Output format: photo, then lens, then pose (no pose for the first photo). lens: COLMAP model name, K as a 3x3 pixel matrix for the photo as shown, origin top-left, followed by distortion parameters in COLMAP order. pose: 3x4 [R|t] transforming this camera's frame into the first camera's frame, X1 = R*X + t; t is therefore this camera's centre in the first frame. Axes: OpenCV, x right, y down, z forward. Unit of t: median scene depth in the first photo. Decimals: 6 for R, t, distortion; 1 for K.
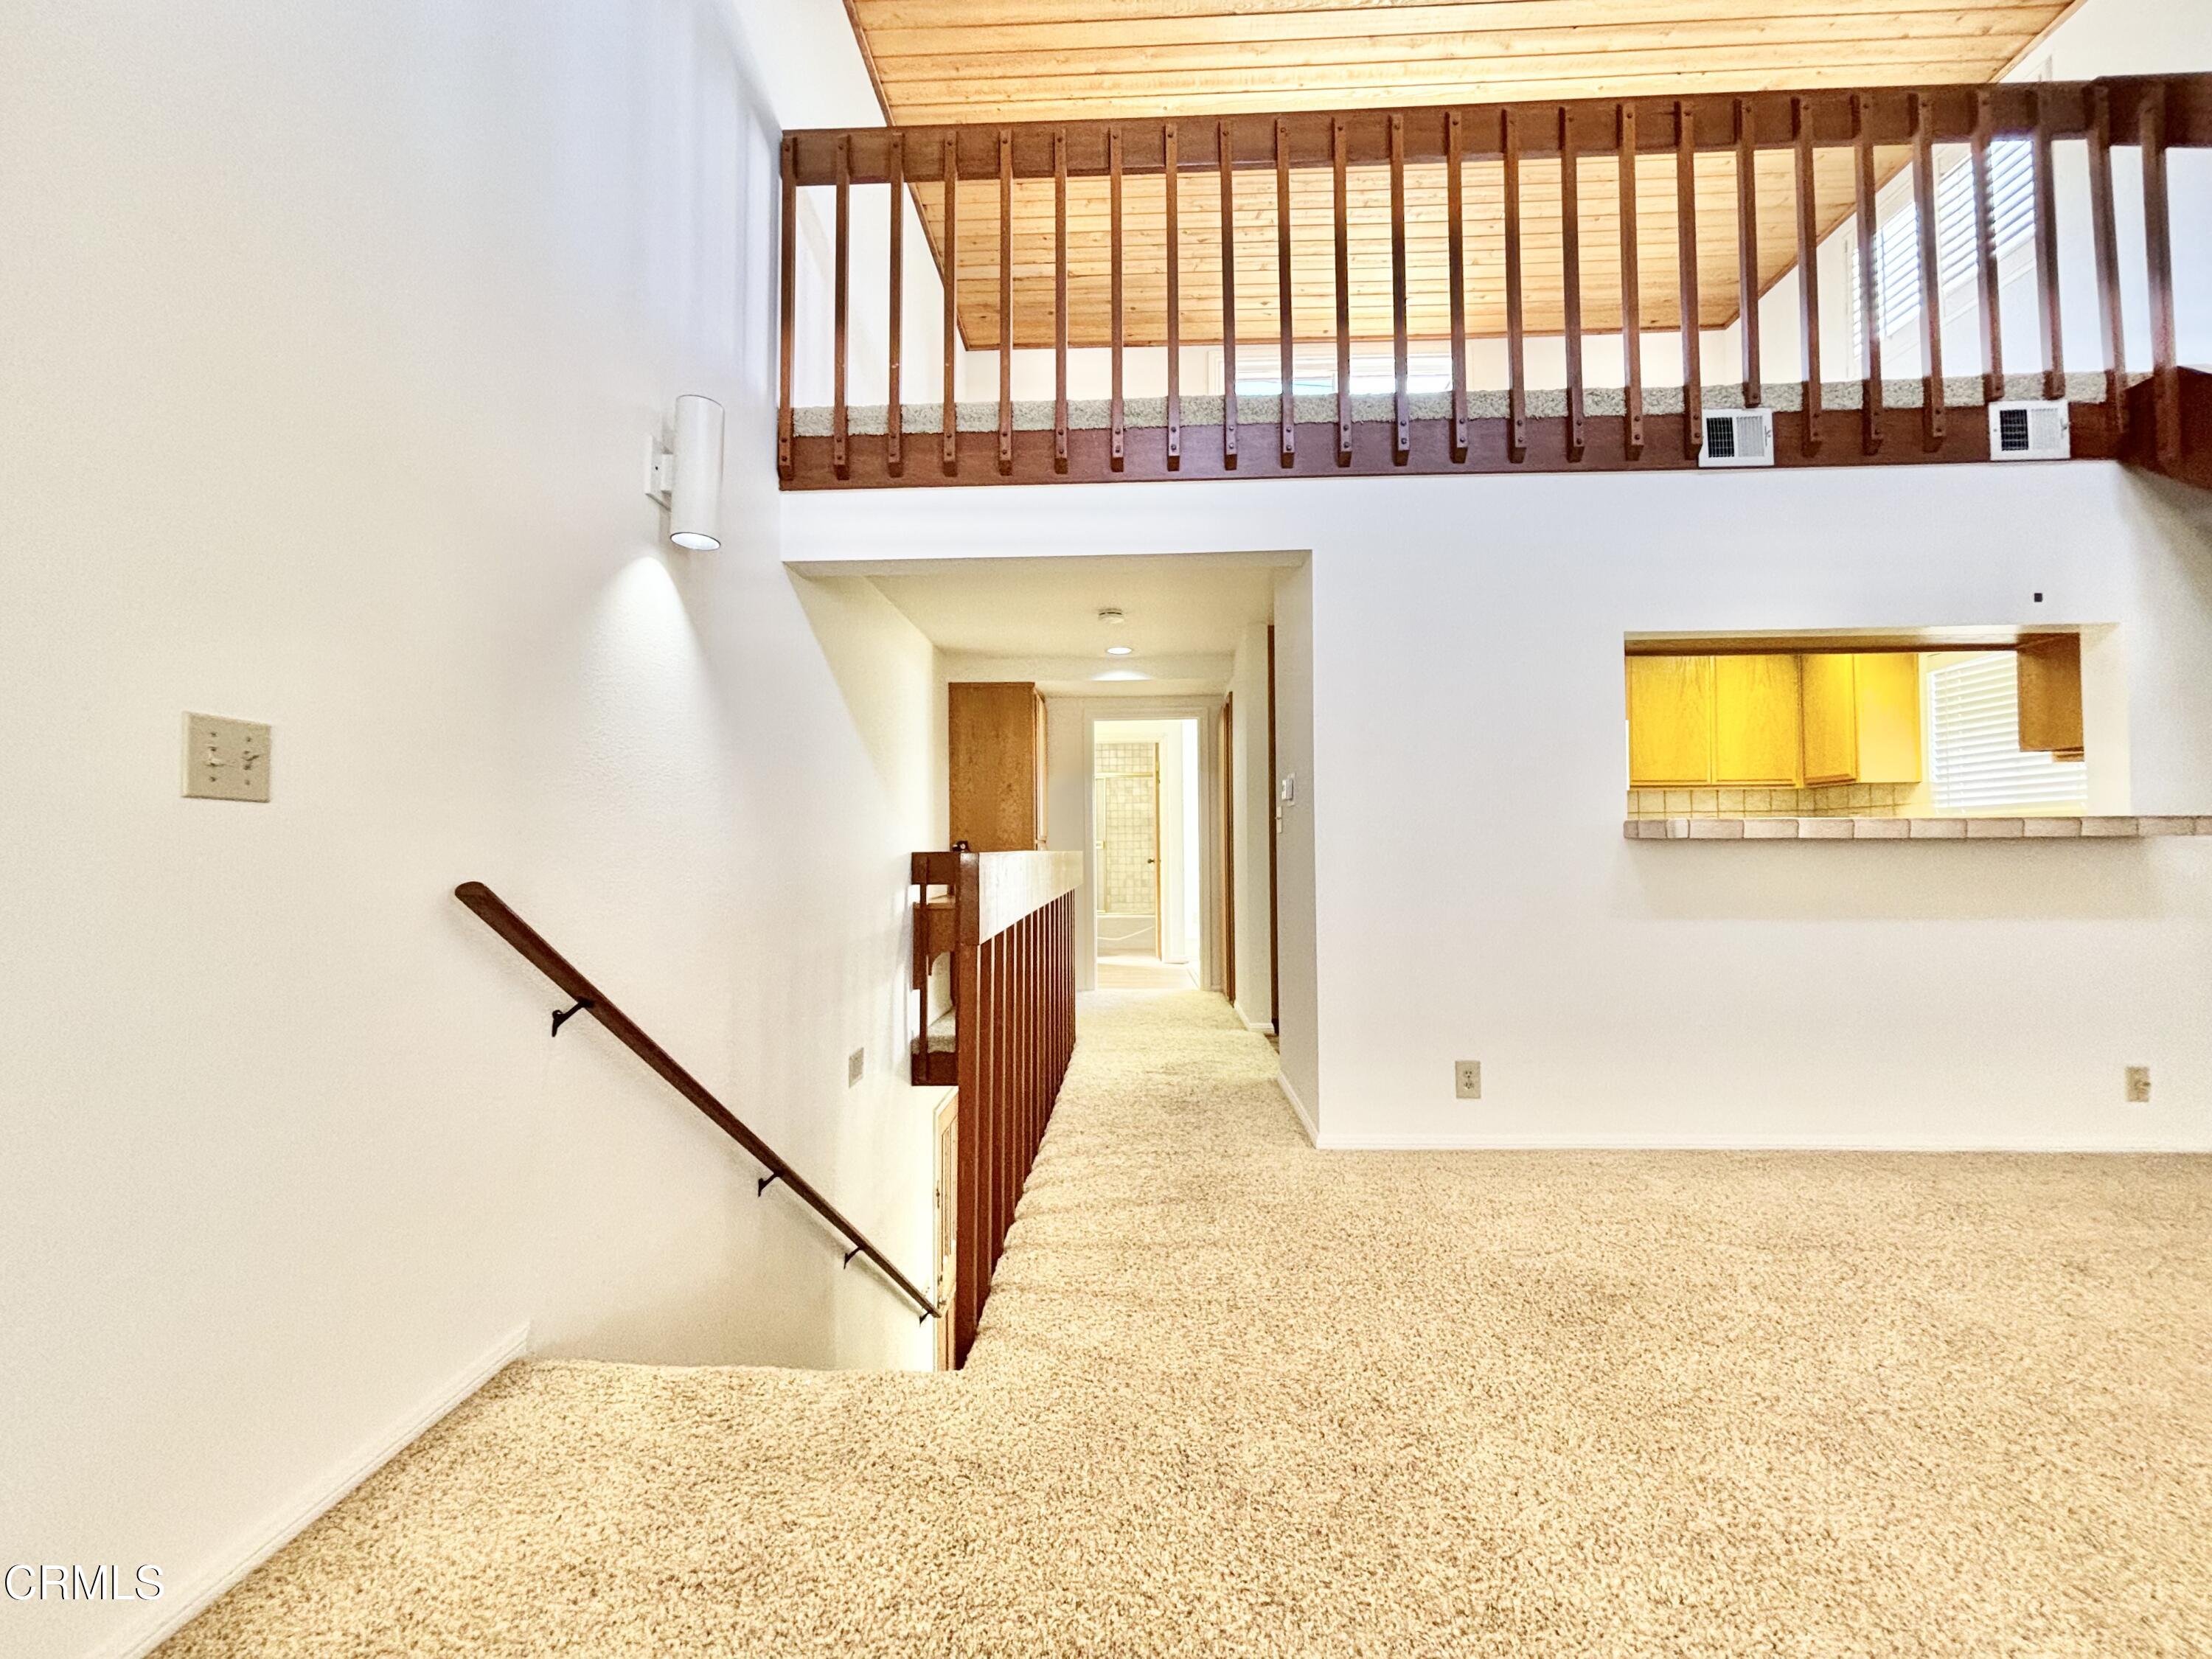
lens RADIAL K [[873.1, 0, 1091.6], [0, 873.1, 840.2], [0, 0, 1]] dist [-0.021756, -0.000017]
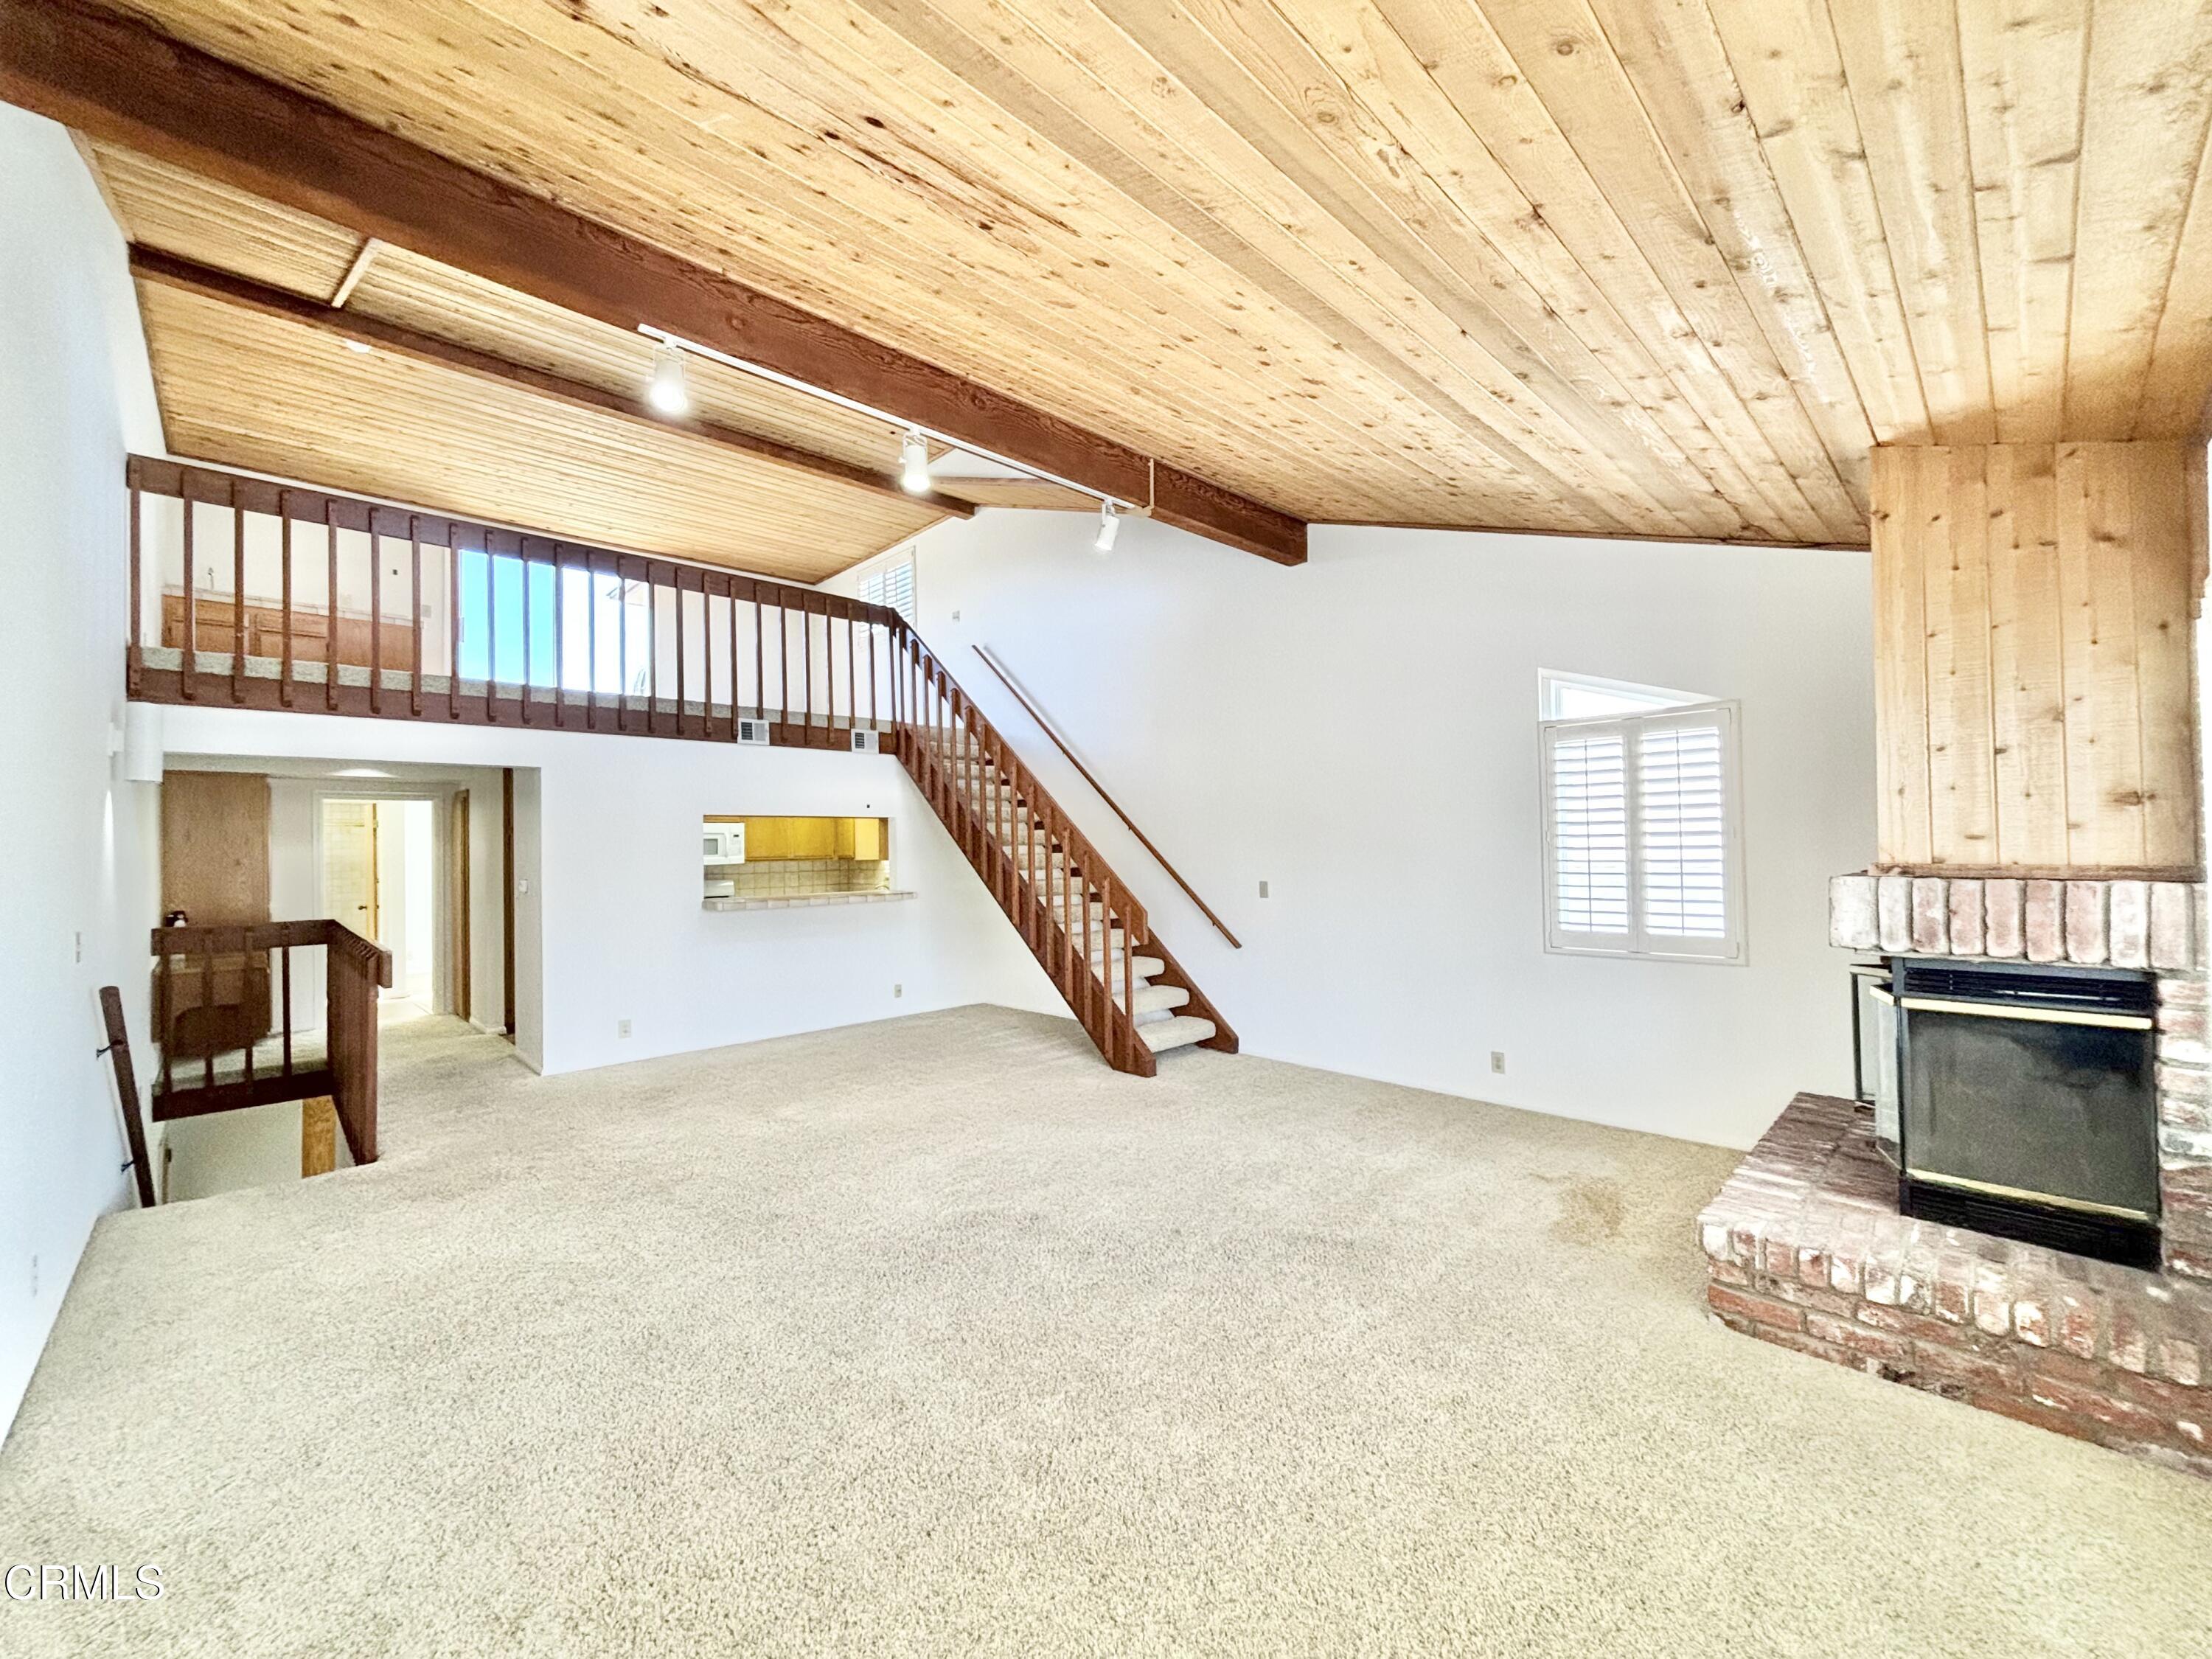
lens RADIAL K [[885.4, 0, 1107.3], [0, 885.4, 837.8], [0, 0, 1]] dist [-0.000223, -0.000249]
pose [[0.677267, 0.000203, 0.735737, -0.355996], [0.003200, 0.999990, -0.003222, -0.170040], [-0.735730, 0.004536, 0.677259, -1.303875]]
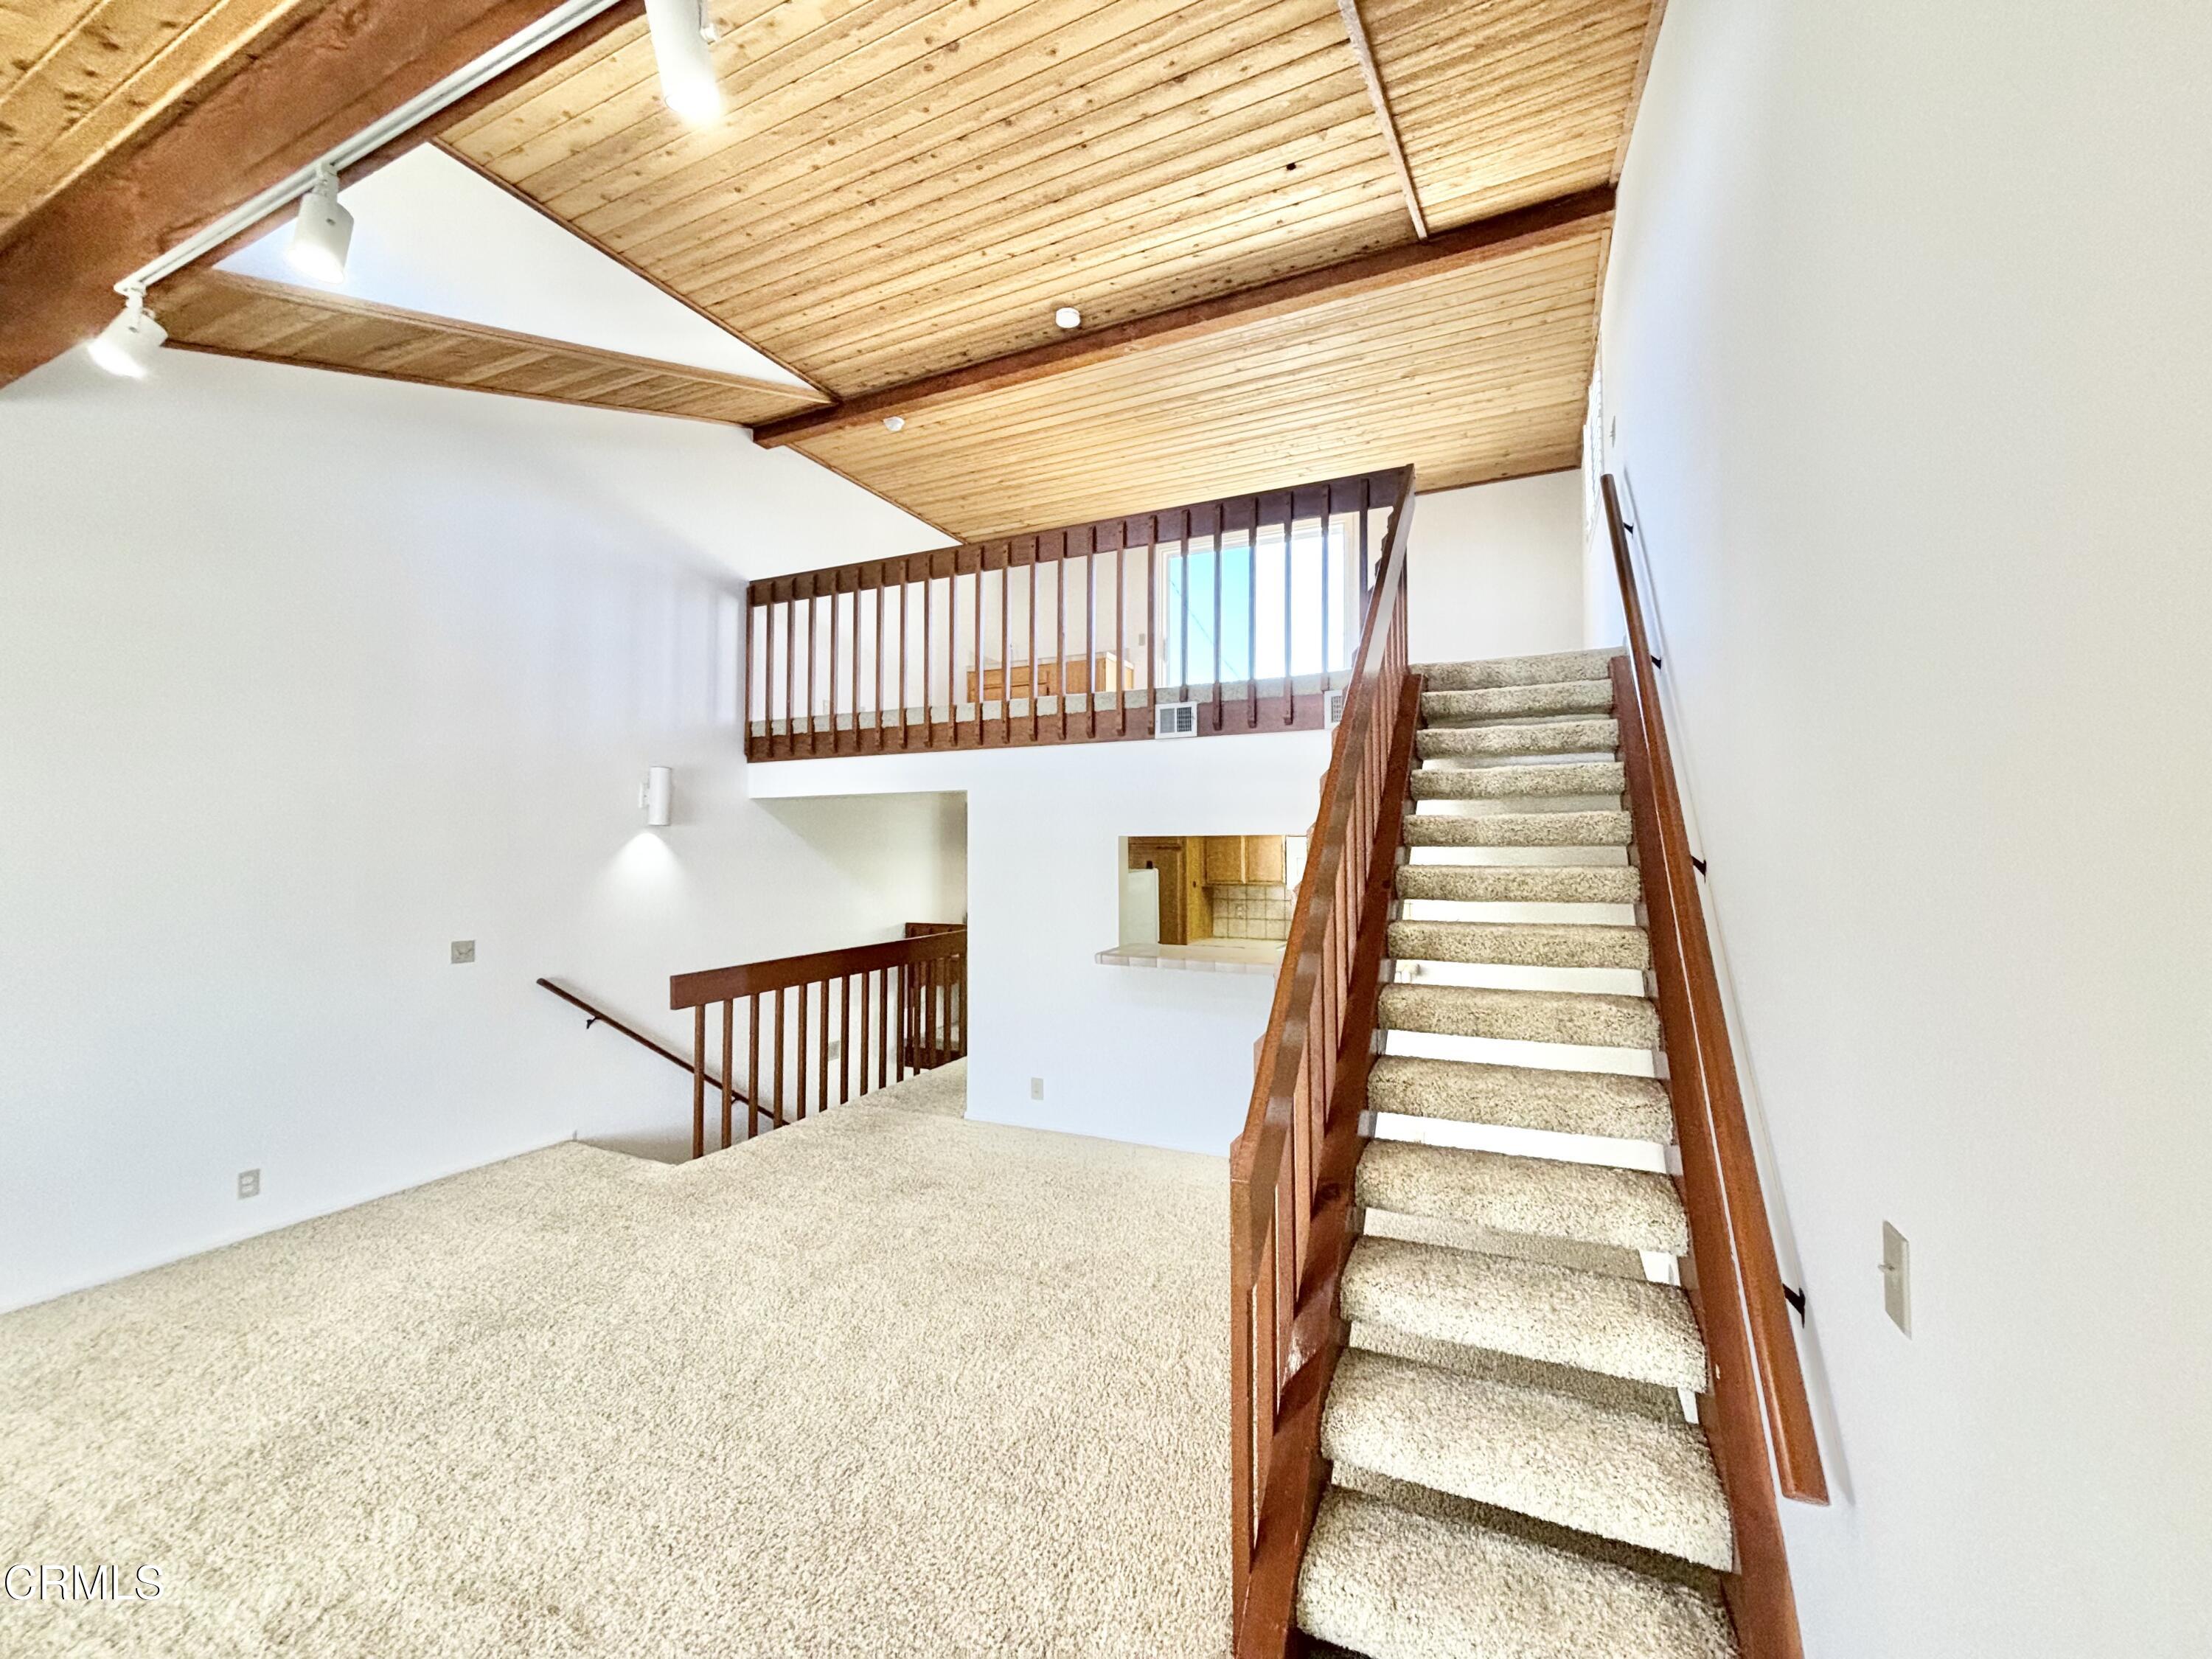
lens RADIAL K [[889.8, 0, 1107.3], [0, 889.8, 835.6], [0, 0, 1]] dist [-0.001994, -0.000441]
pose [[0.927604, -0.003223, -0.373552, 1.254531], [0.003004, 0.999995, -0.001168, -0.241671], [0.373554, -0.000039, 0.927609, -0.636910]]
